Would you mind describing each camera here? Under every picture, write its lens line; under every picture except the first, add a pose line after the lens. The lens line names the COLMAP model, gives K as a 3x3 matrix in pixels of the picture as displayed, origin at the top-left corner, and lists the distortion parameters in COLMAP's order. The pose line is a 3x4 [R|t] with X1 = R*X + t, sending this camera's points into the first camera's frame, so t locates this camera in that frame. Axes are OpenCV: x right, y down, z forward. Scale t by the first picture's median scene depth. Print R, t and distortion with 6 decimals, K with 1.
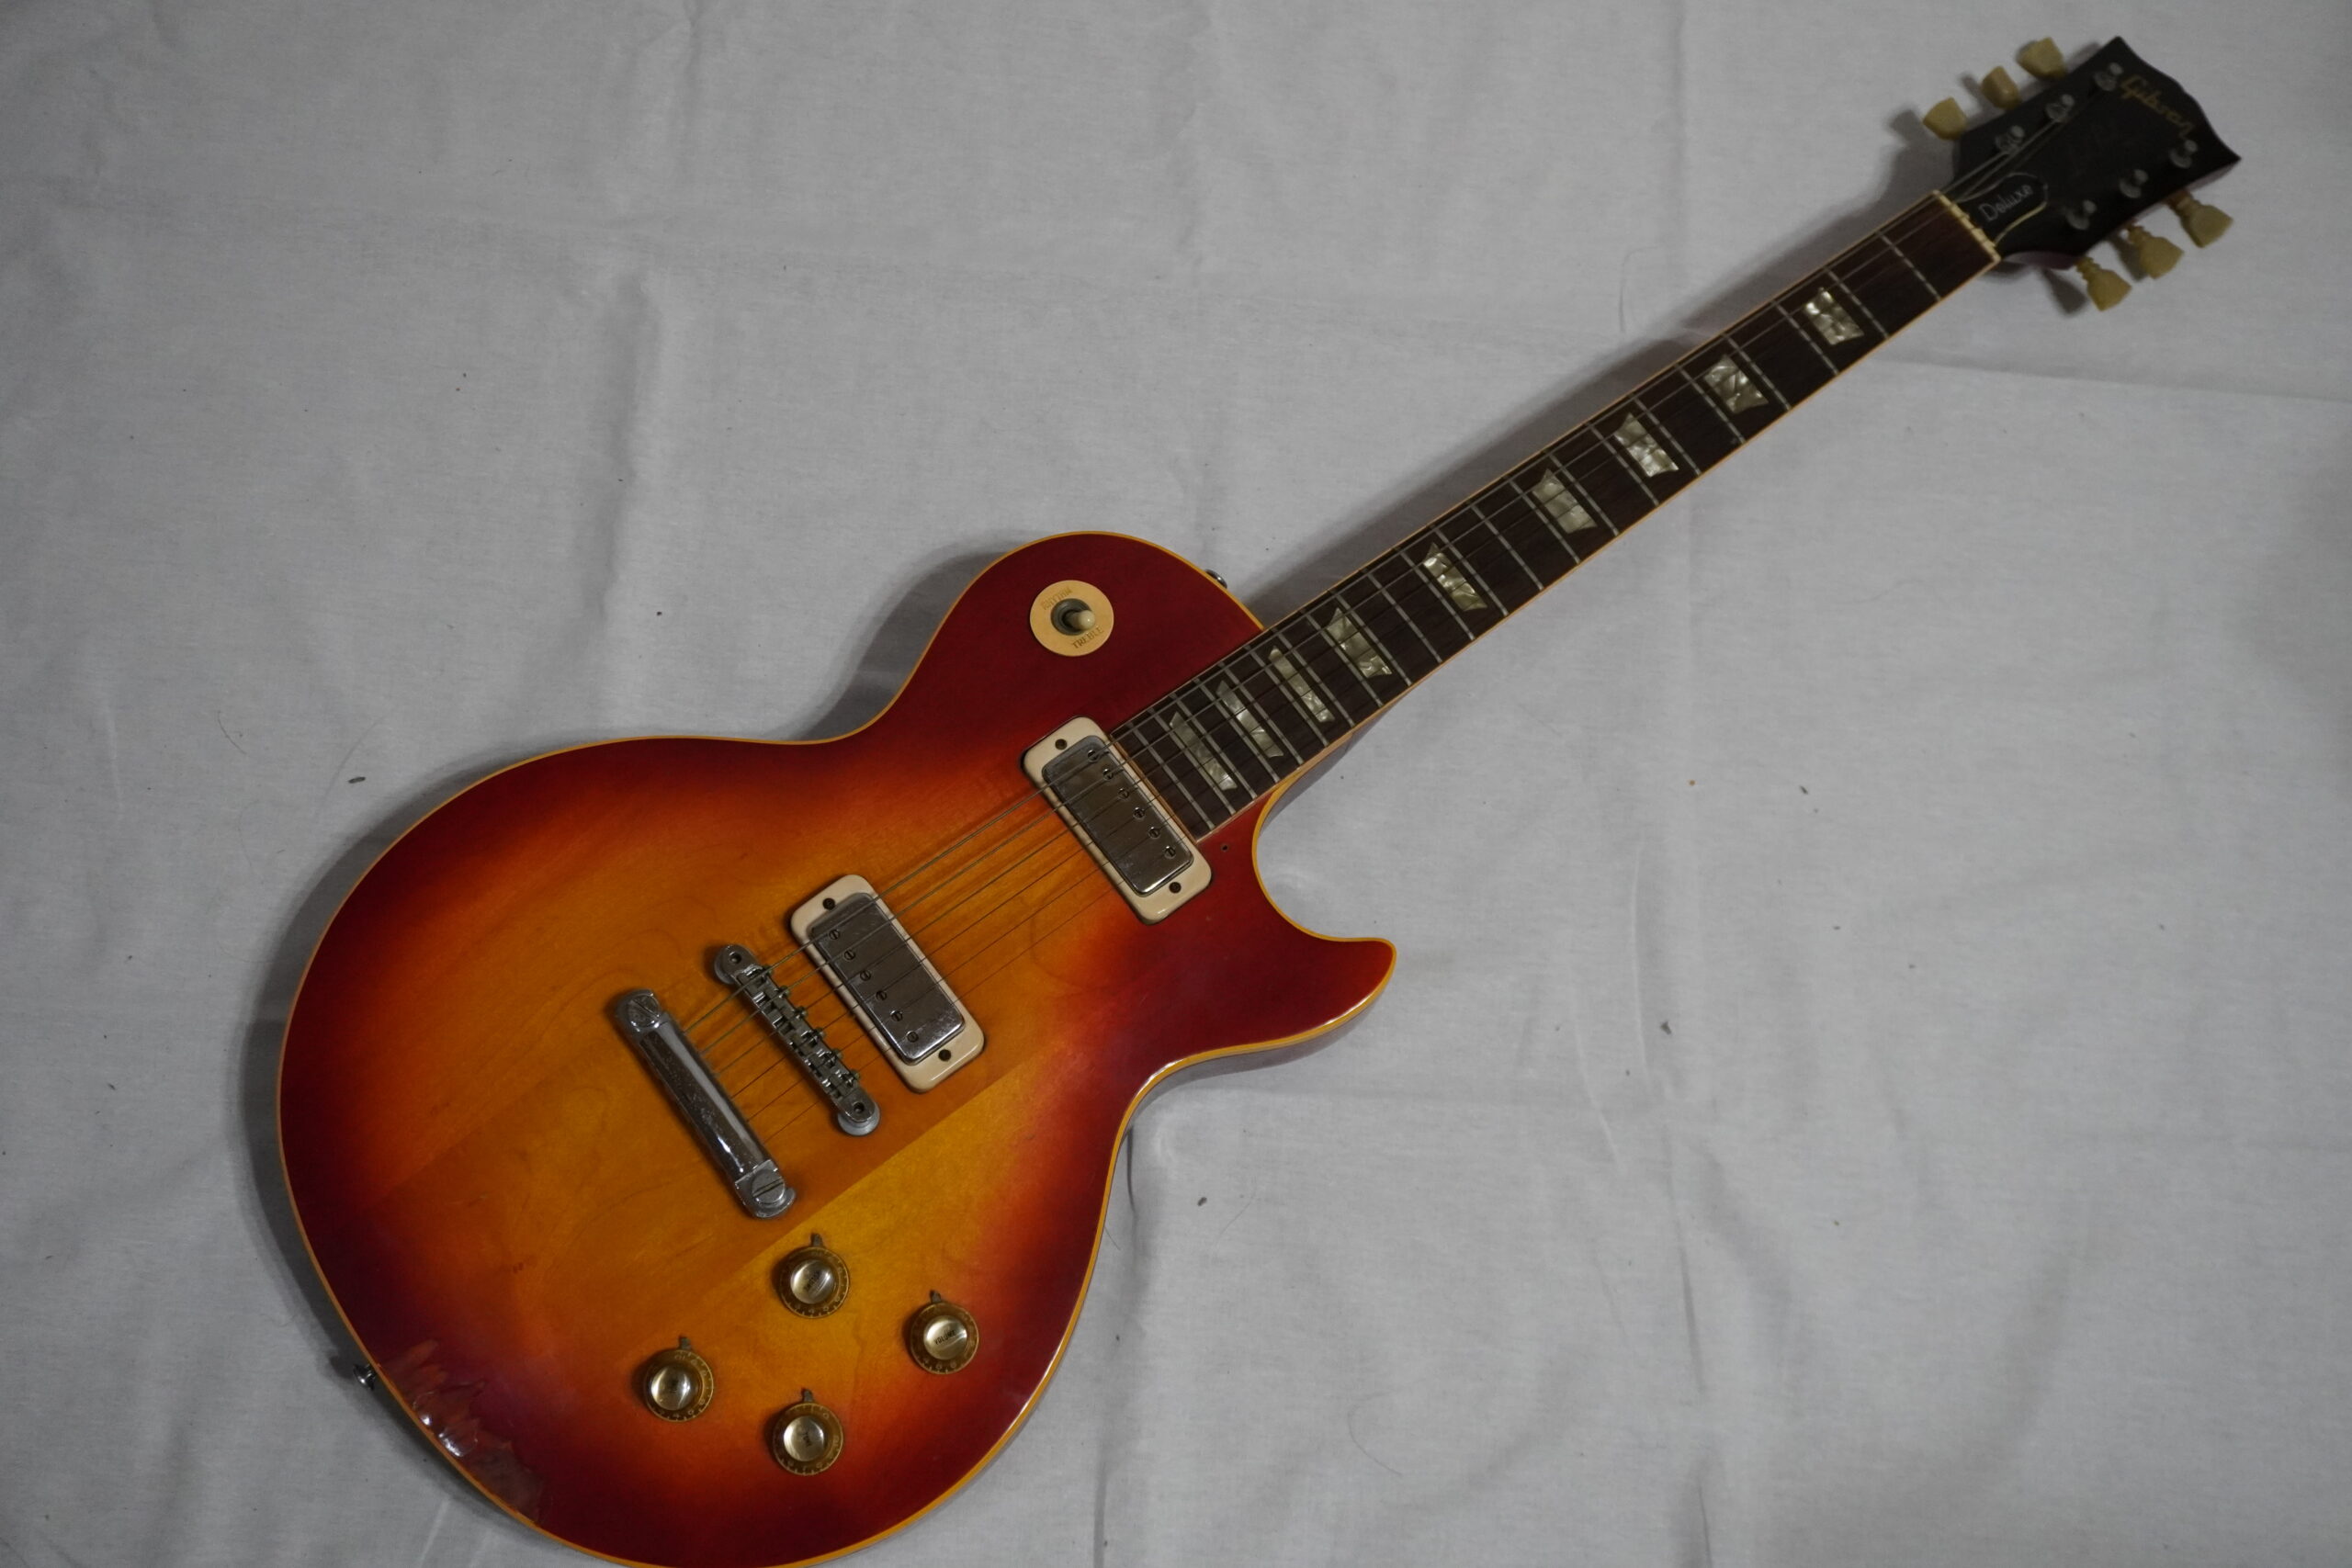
lens RADIAL K [[2749.8, 0, 1190.5], [0, 2749.8, 788.3], [0, 0, 1]] dist [0.038172, 0.000000]
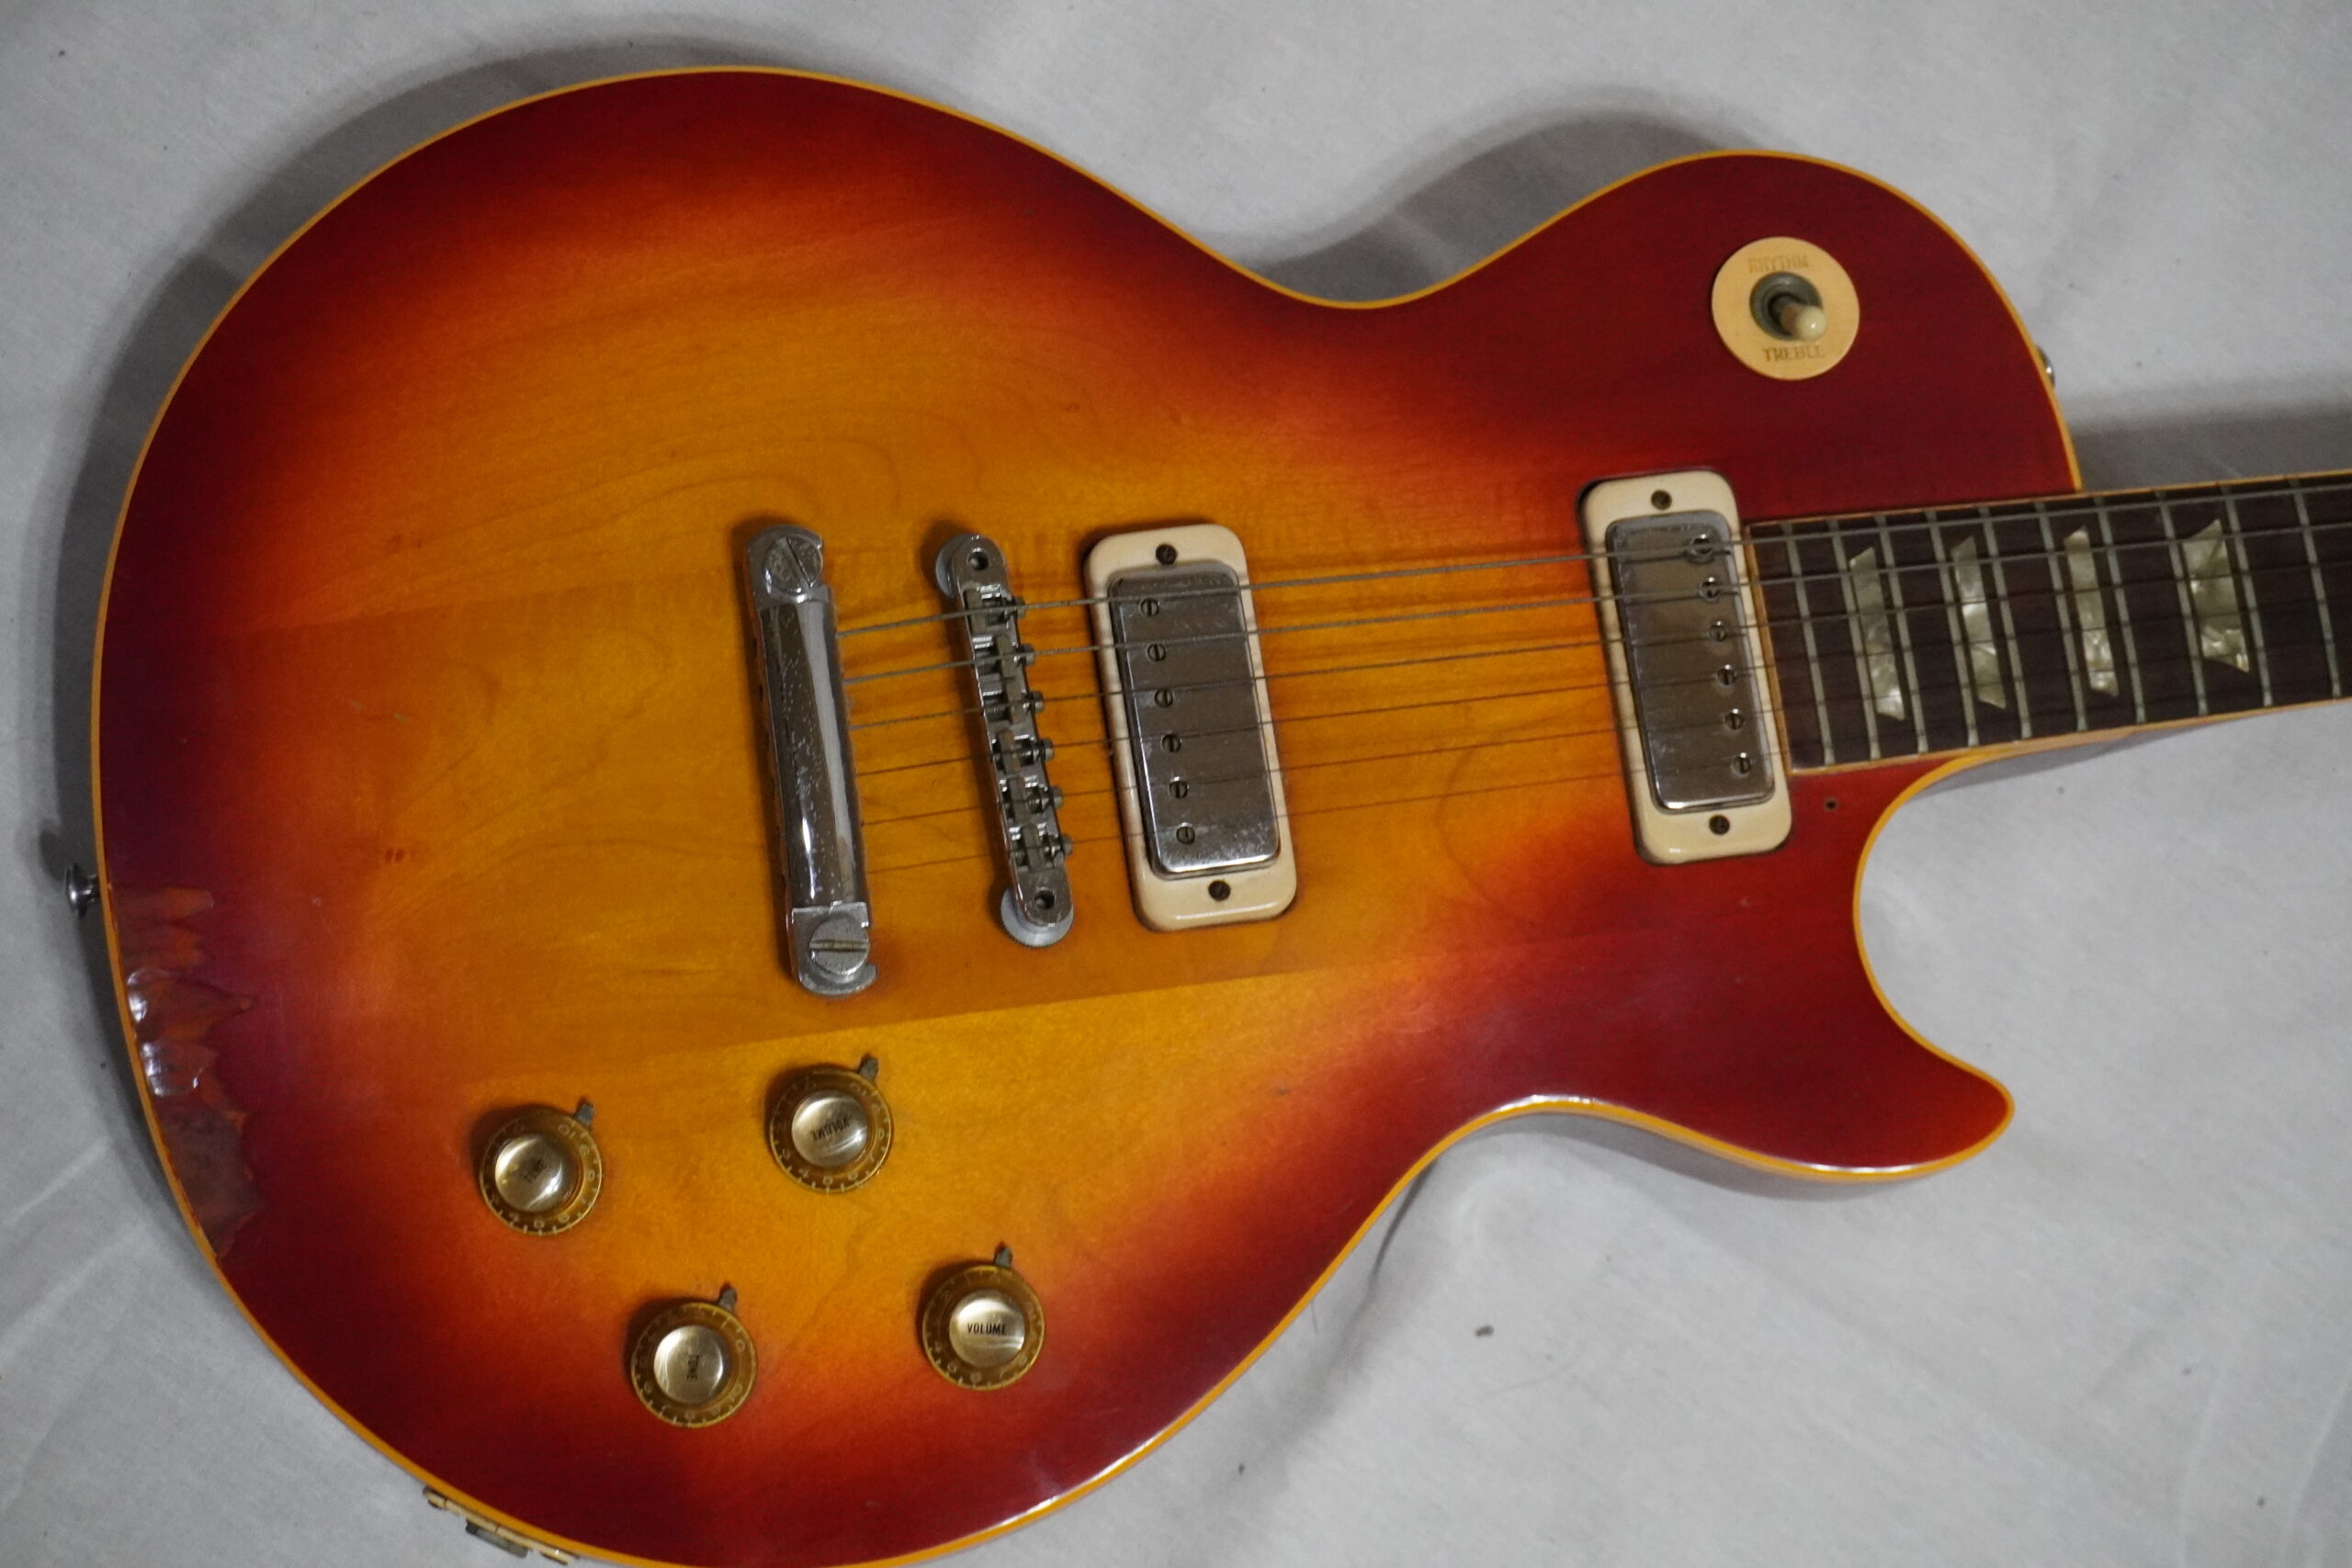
lens RADIAL K [[4350.9, 0, 1182.5], [0, 4350.9, 800.8], [0, 0, 1]] dist [0.051026, 0.000000]
pose [[0.873201, 0.482346, -0.069733, -0.040789], [-0.476781, 0.875107, 0.082872, 0.010426], [0.100996, -0.039116, 0.994118, 0.111240]]
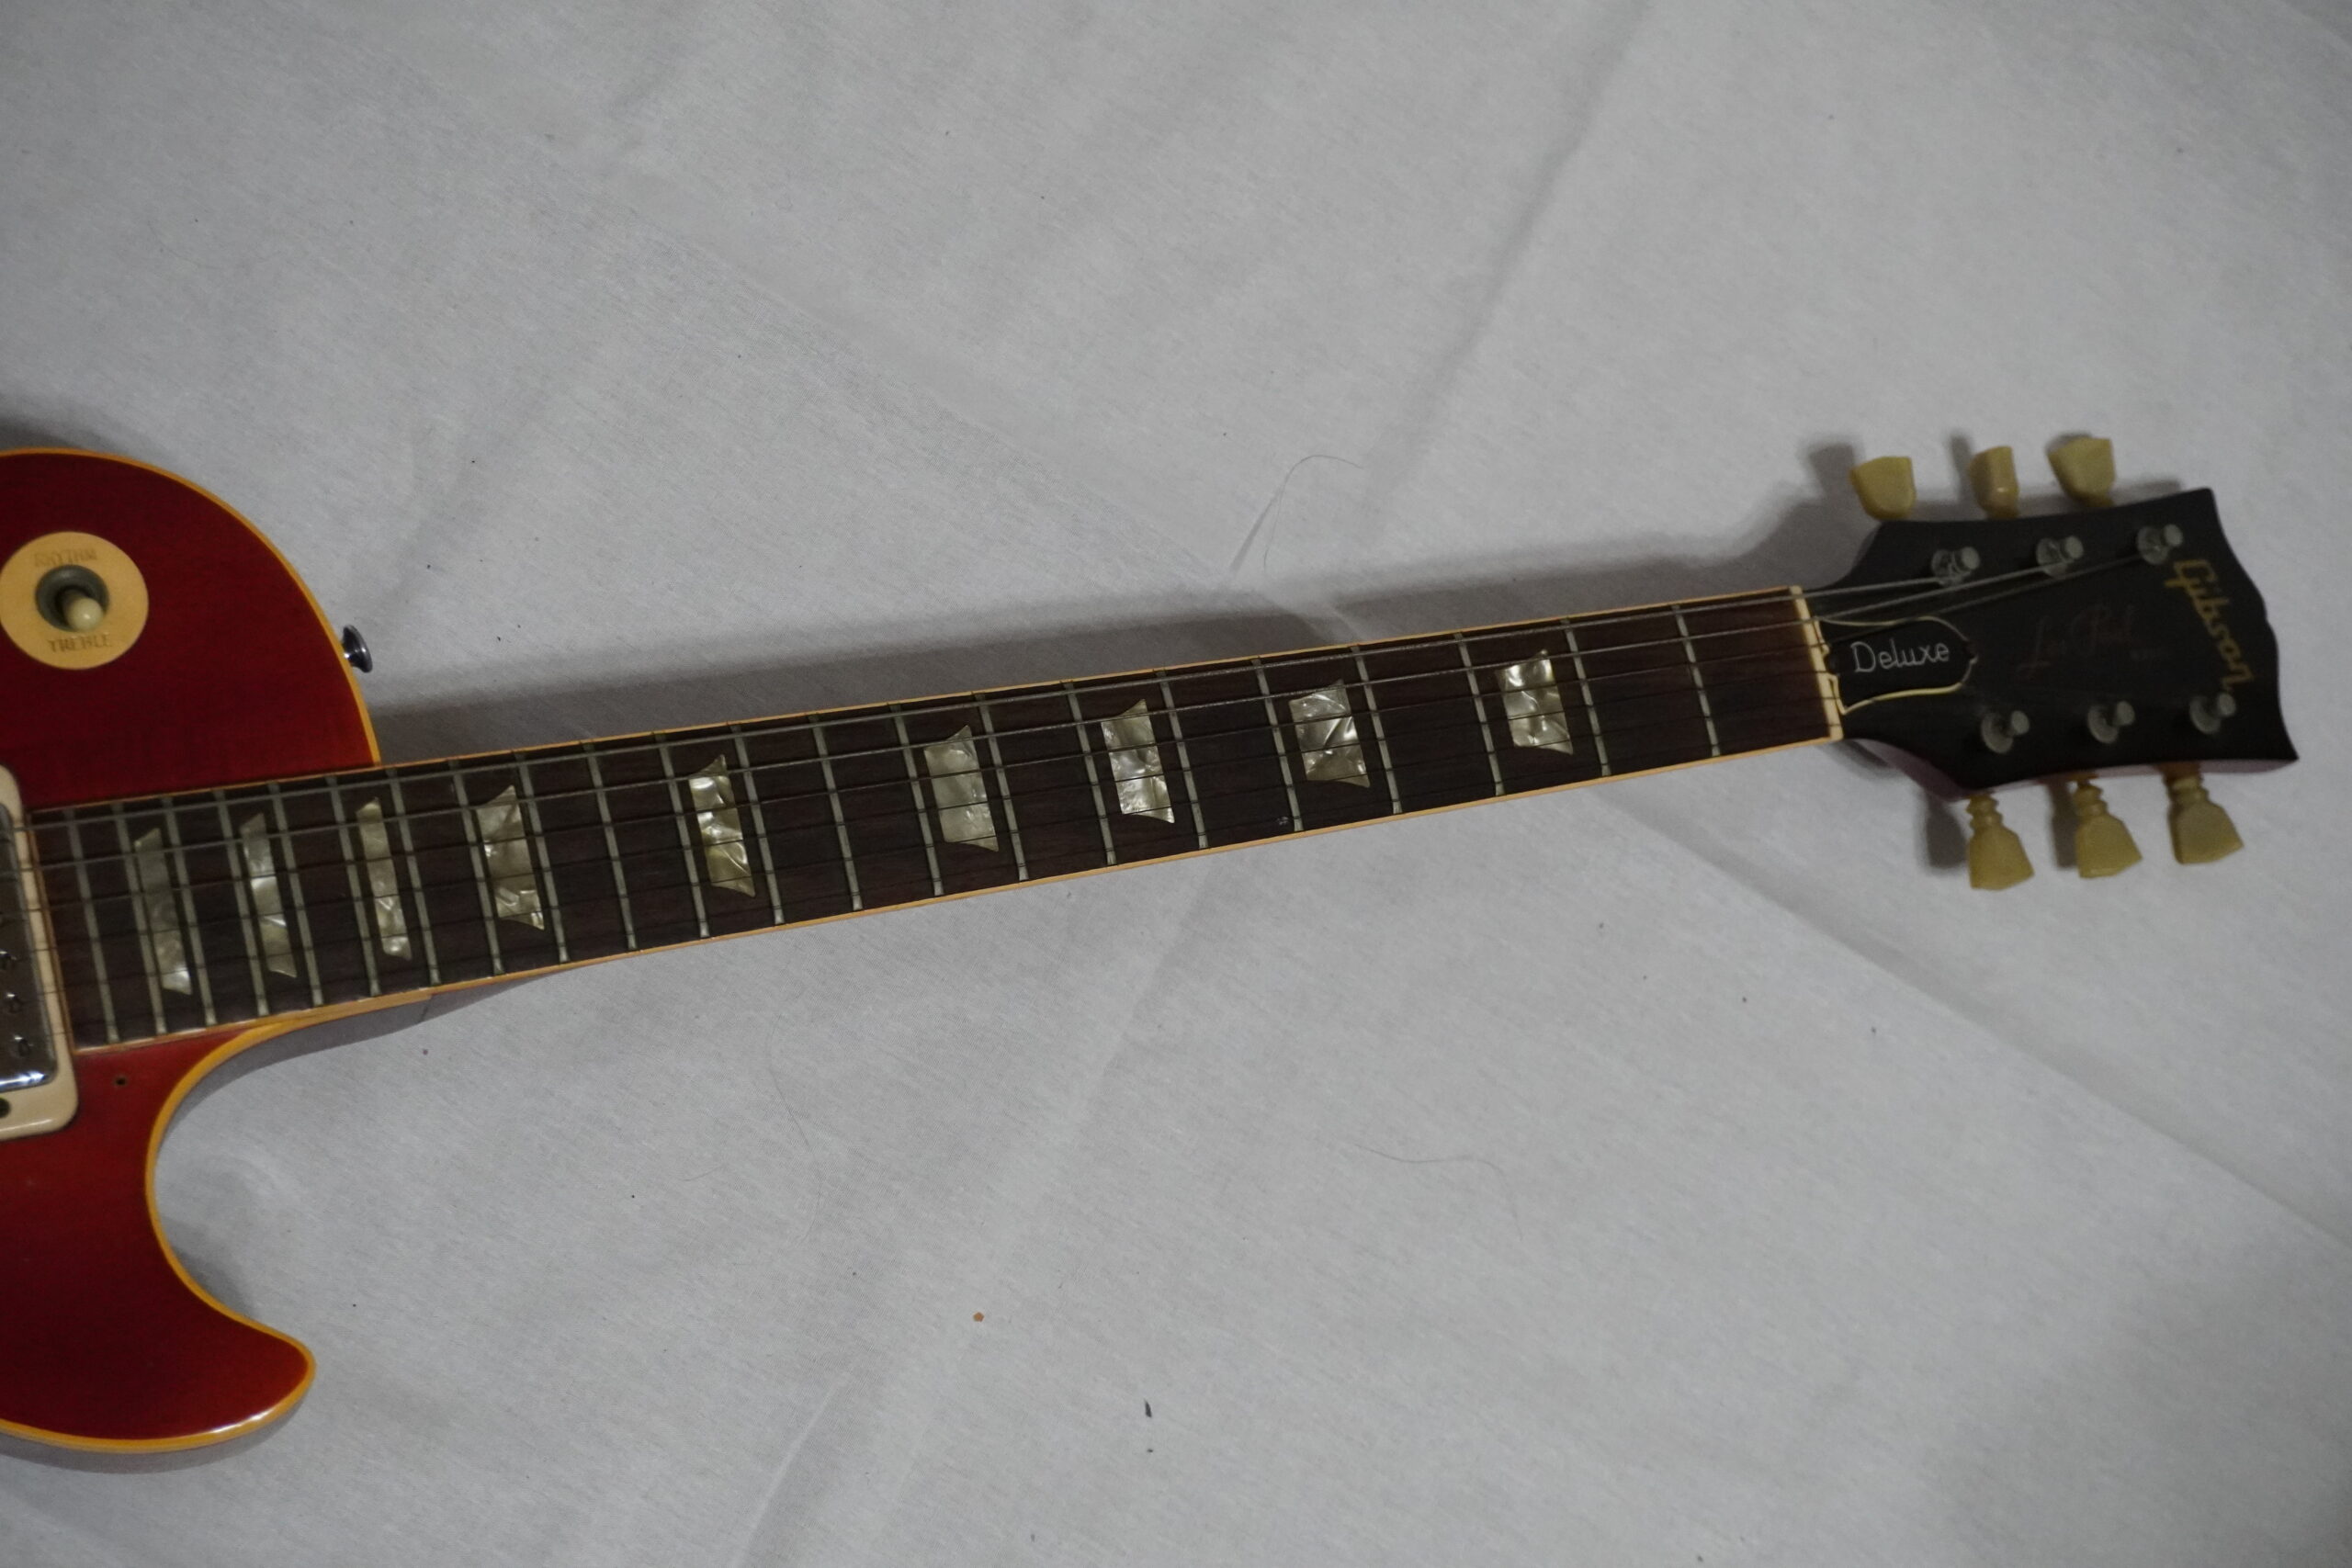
lens RADIAL K [[4350.9, 0, 1176.7], [0, 4350.9, 796.5], [0, 0, 1]] dist [0.051026, 0.000000]
pose [[0.899426, 0.433850, 0.052985, 0.135068], [-0.431410, 0.900676, -0.051656, -0.078664], [-0.070134, 0.023603, 0.997258, 0.083196]]
